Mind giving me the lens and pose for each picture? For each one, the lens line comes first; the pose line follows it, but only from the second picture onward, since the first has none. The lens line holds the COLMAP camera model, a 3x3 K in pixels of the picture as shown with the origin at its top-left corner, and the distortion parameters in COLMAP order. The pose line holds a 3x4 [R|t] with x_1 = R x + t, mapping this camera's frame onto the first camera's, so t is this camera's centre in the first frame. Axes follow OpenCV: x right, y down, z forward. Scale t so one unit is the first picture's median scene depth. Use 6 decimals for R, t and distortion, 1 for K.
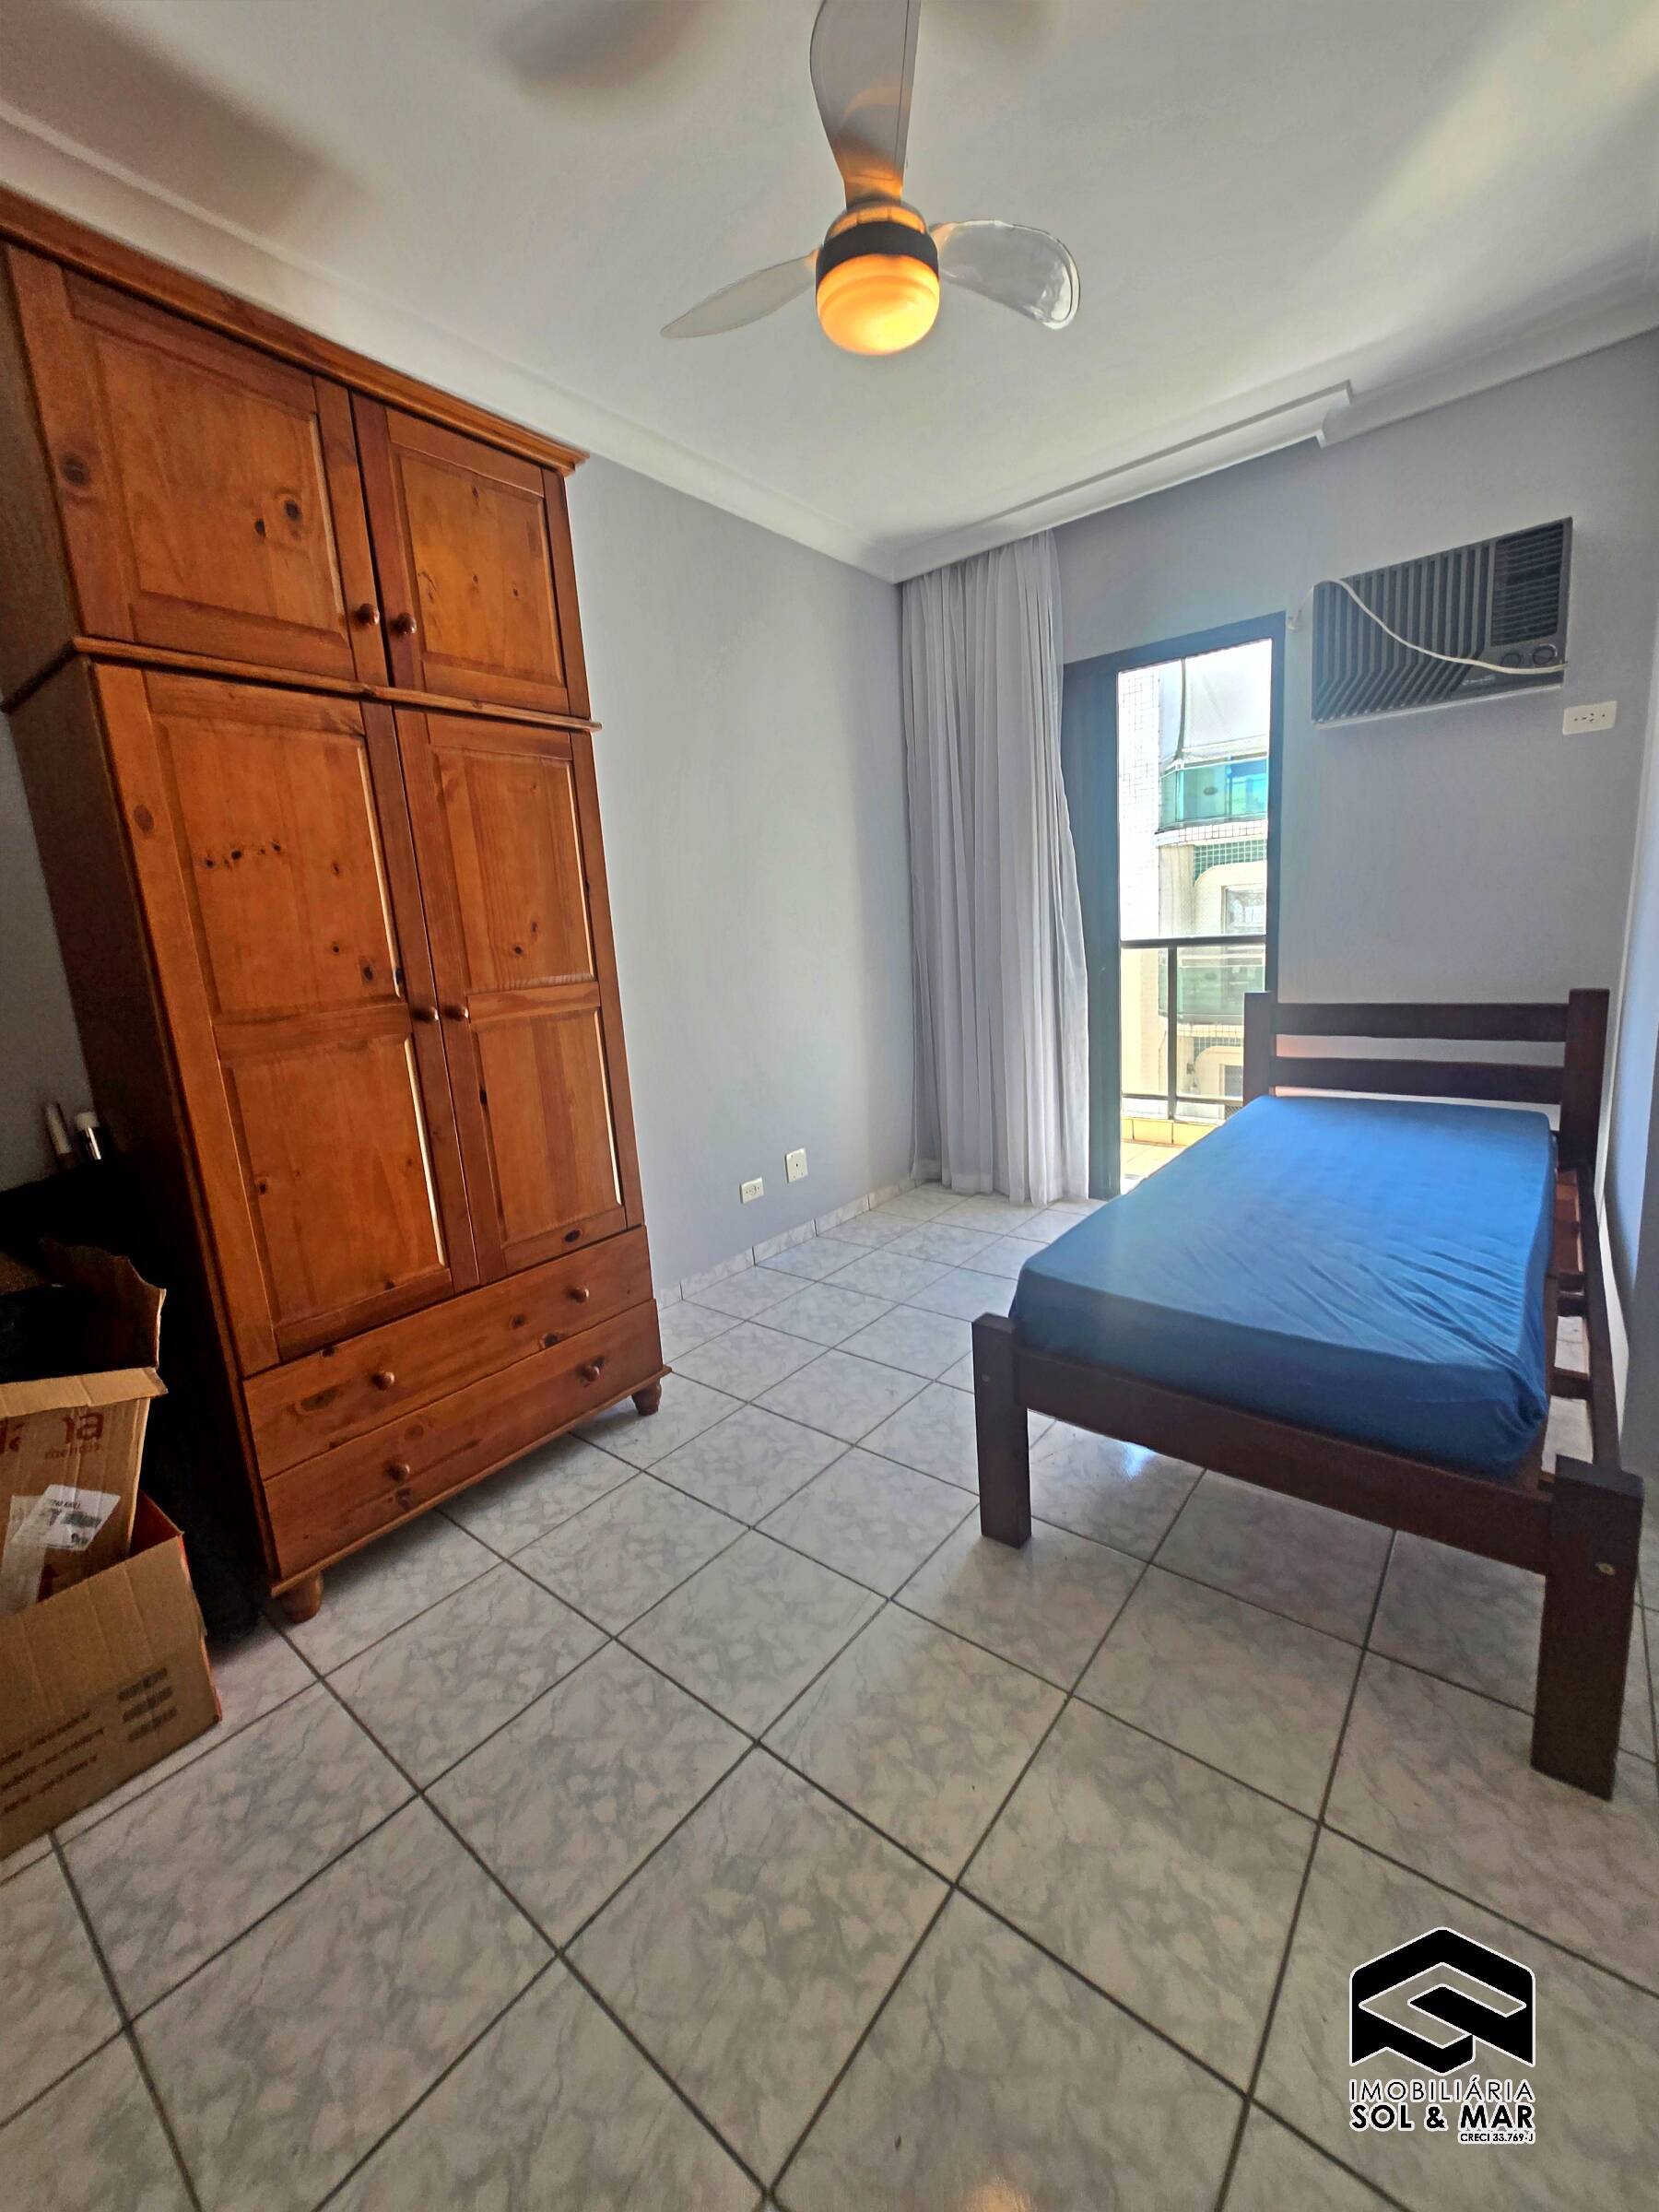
lens RADIAL K [[872.0, 0, 820.4], [0, 872.0, 1094.5], [0, 0, 1]] dist [-0.001464, 0.000222]
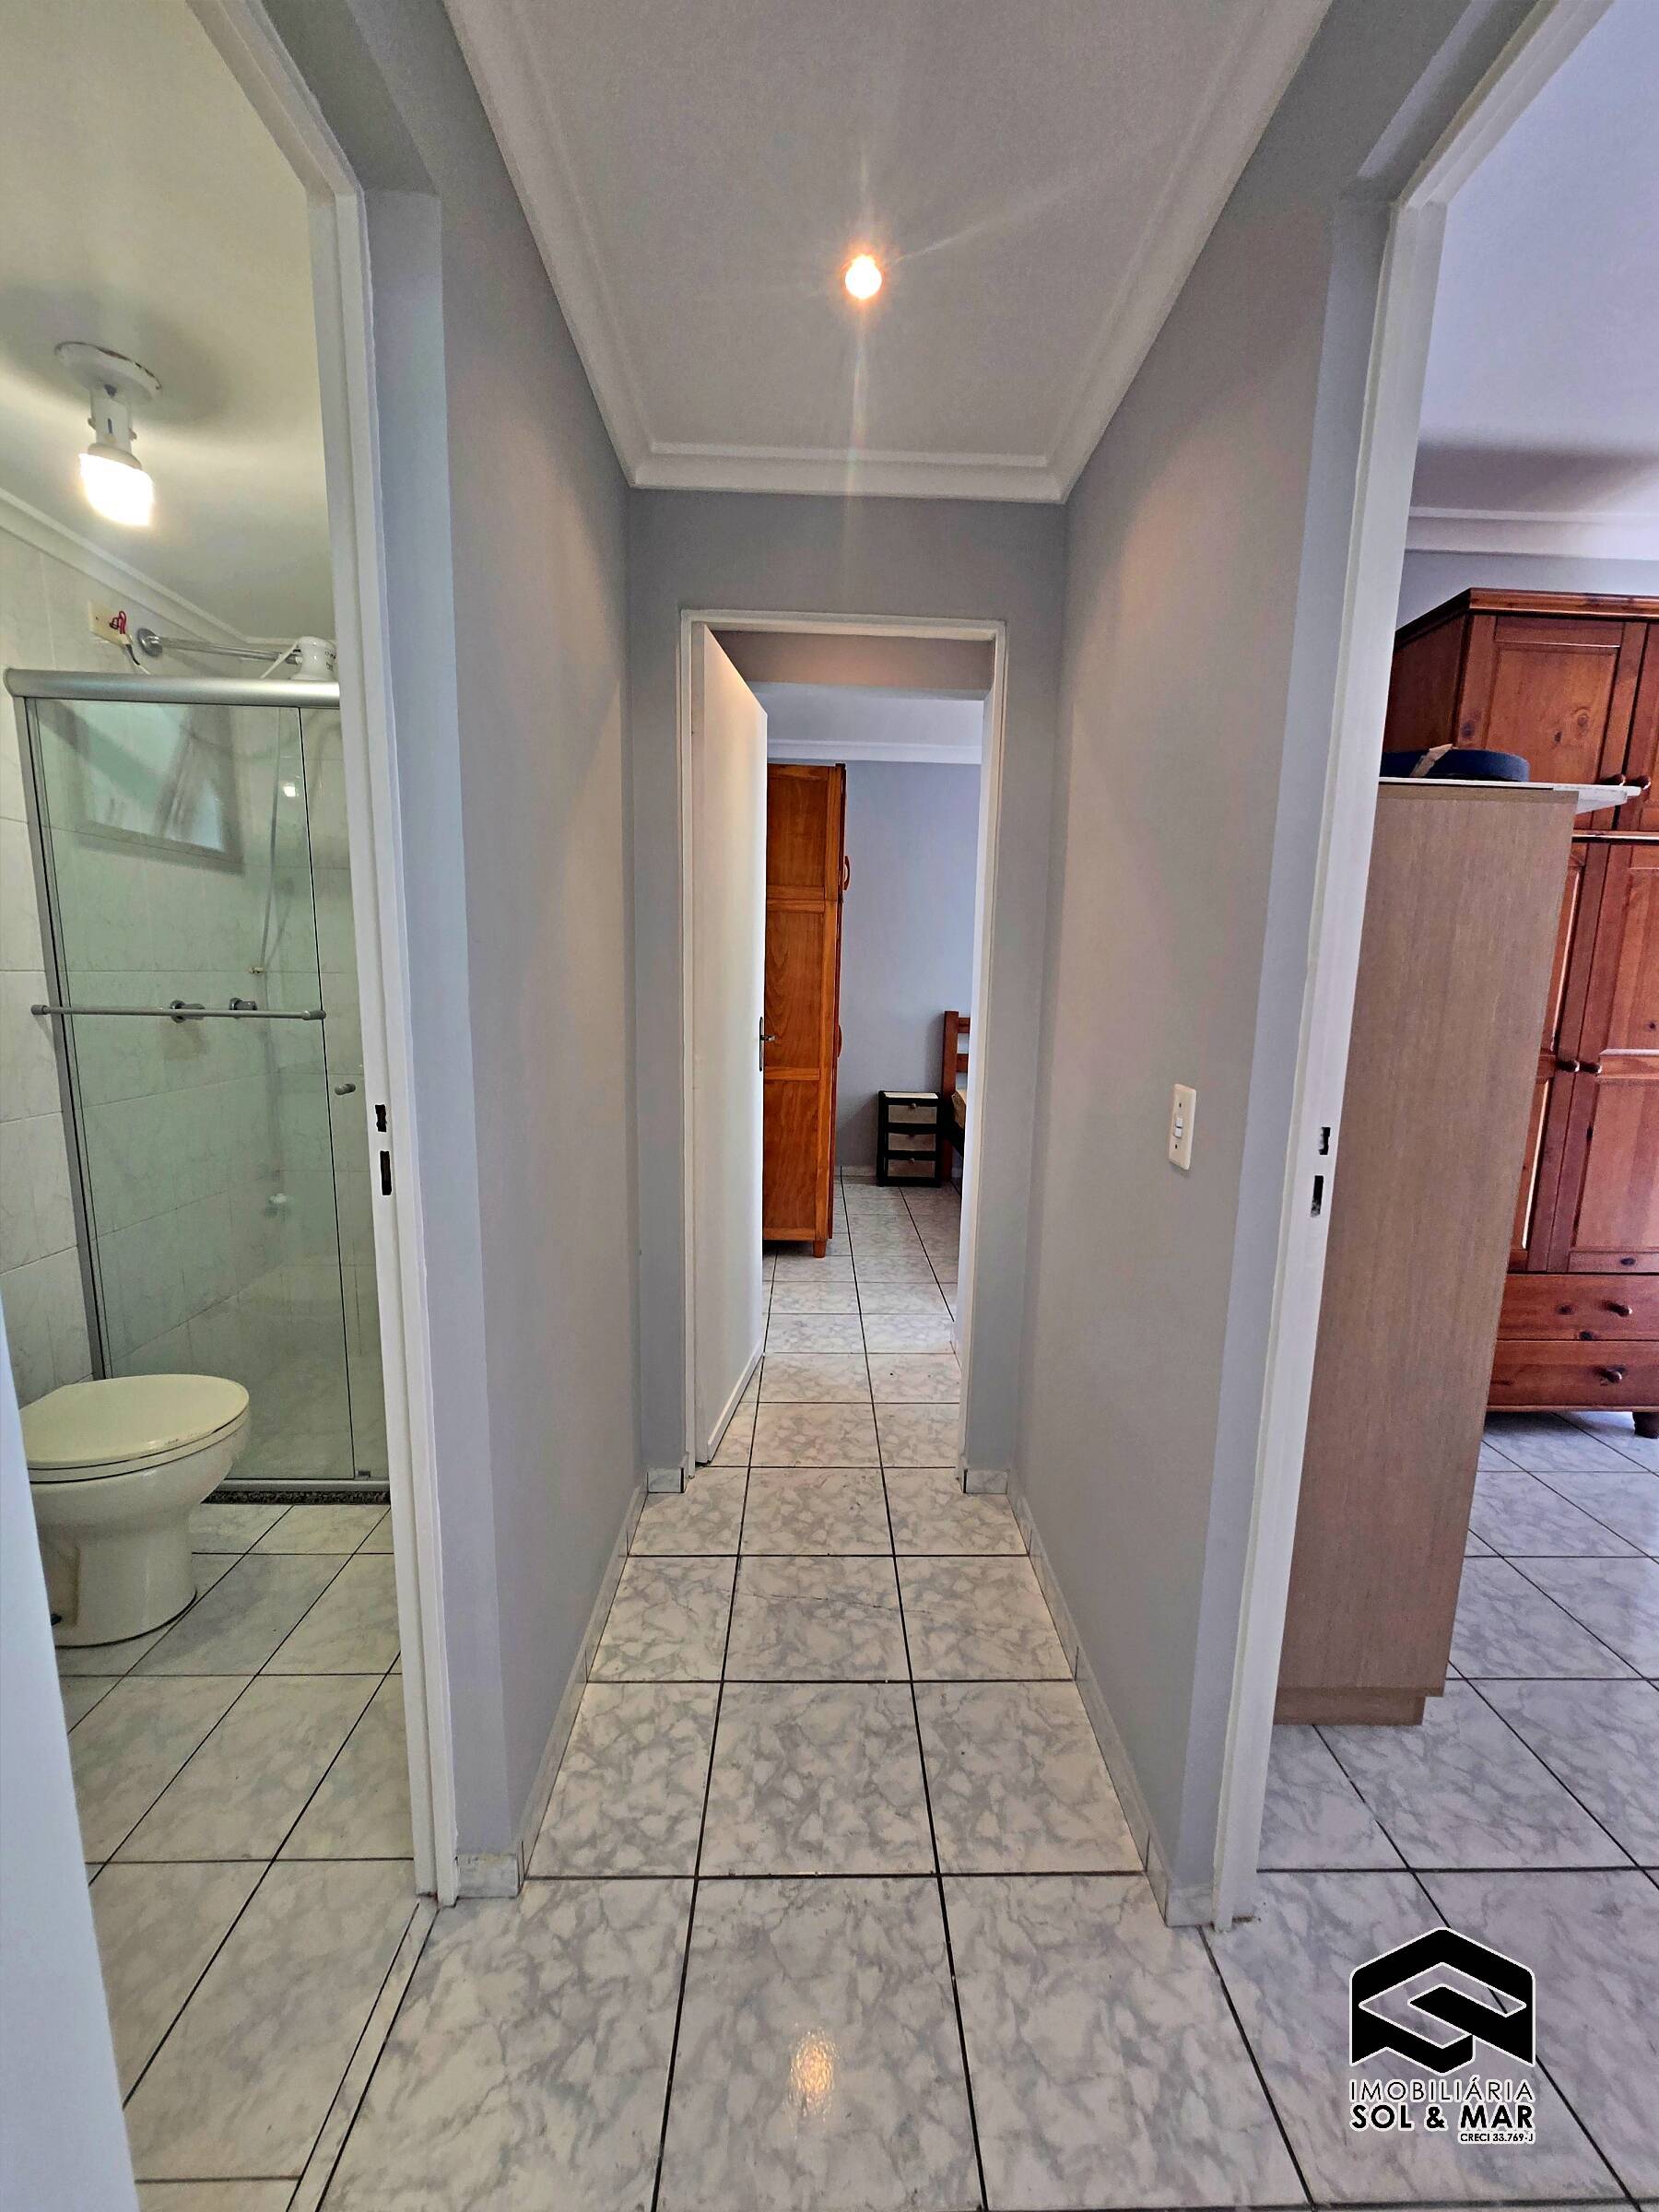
lens RADIAL K [[872.0, 0, 835.8], [0, 872.0, 1116.9], [0, 0, 1]] dist [-0.001464, 0.000222]
pose [[0.660110, 0.201621, -0.723605, -0.184557], [-0.201682, 0.975506, 0.087824, 0.087029], [0.723588, 0.087964, 0.684604, -0.677971]]
